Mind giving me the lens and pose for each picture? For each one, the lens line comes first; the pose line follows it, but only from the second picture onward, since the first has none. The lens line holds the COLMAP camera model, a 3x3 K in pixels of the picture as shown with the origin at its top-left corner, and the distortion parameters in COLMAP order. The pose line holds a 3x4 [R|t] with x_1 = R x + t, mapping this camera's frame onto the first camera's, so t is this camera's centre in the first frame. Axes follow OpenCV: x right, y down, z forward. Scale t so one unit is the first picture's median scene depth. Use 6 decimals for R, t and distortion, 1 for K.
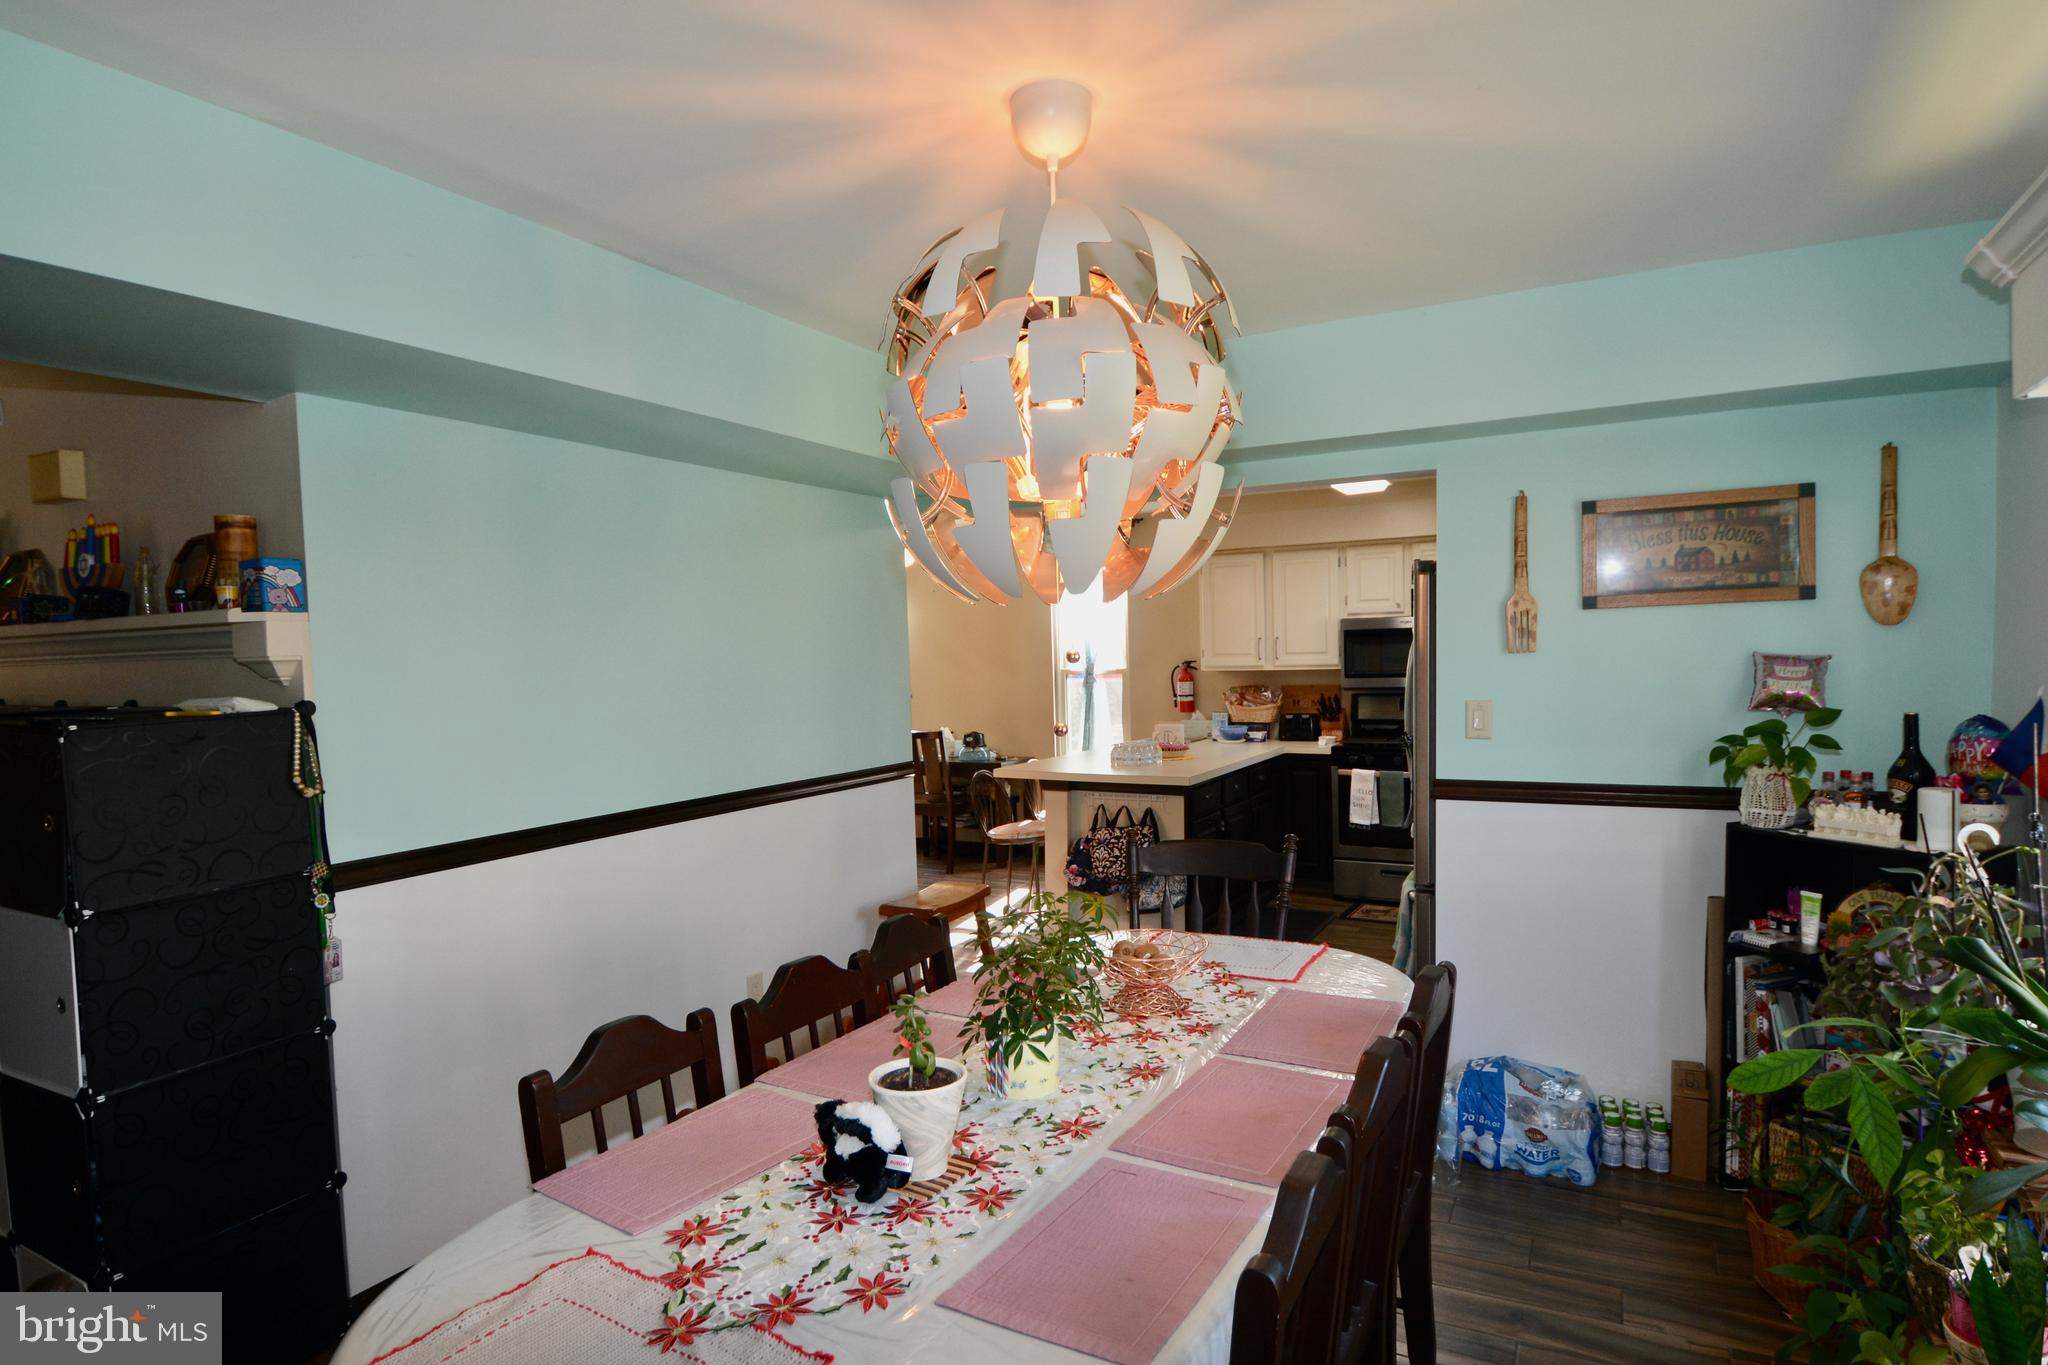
lens RADIAL K [[1134.5, 0, 1034.5], [0, 1134.5, 705.6], [0, 0, 1]] dist [0.016055, -0.023841]
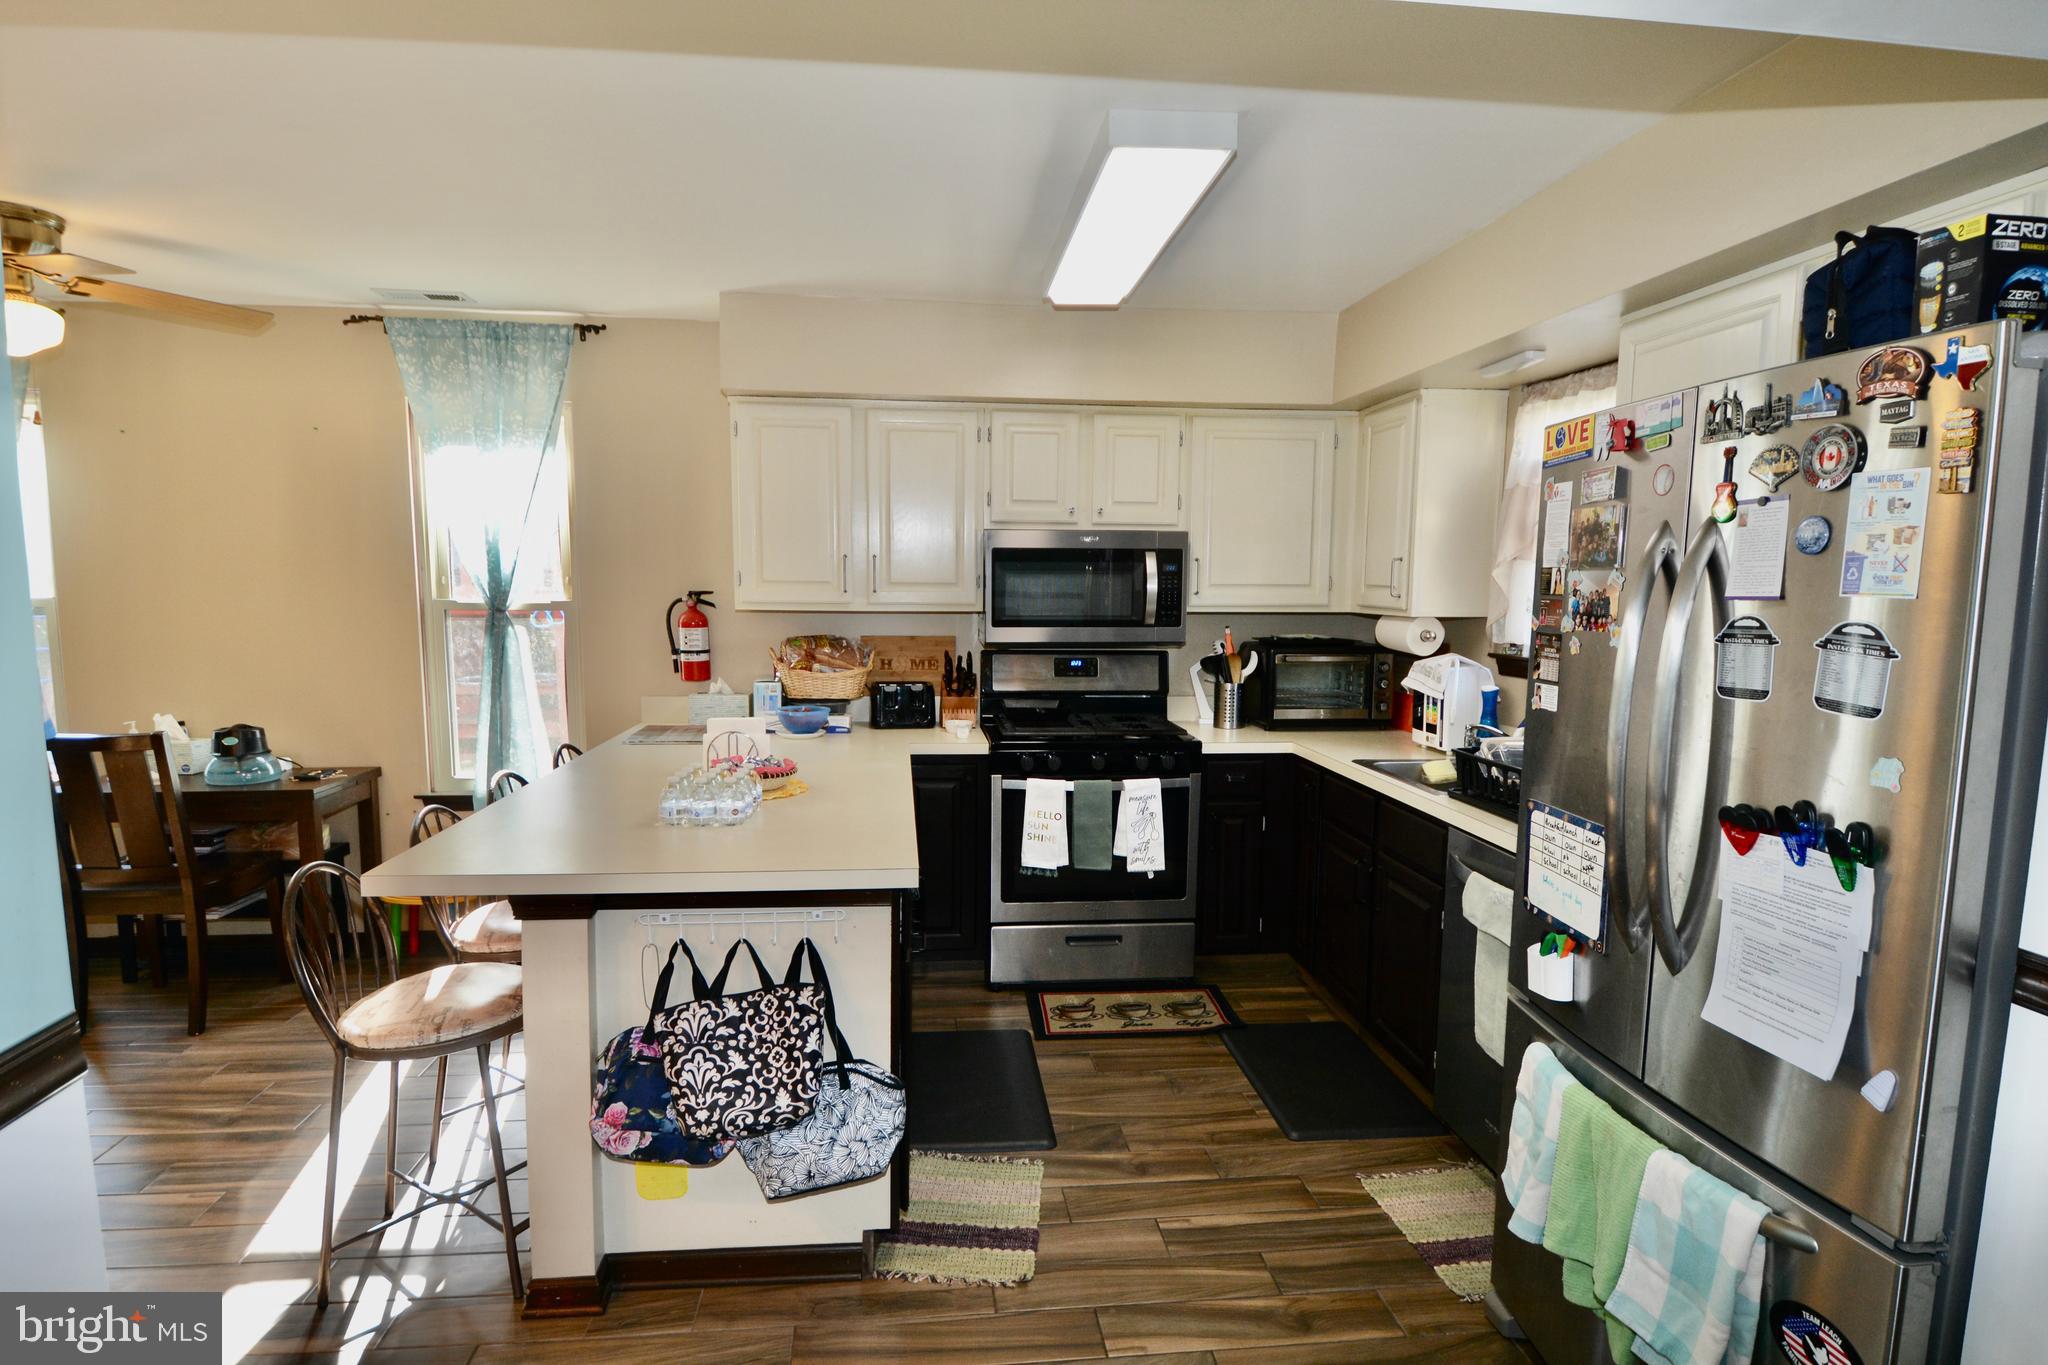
lens RADIAL K [[1134.5, 0, 1034.5], [0, 1134.5, 705.6], [0, 0, 1]] dist [0.016055, -0.023841]
pose [[0.829198, -0.034198, 0.557908, -0.048252], [-0.001503, 0.997987, 0.063408, -0.019621], [-0.558953, -0.053417, 0.827477, 0.458261]]
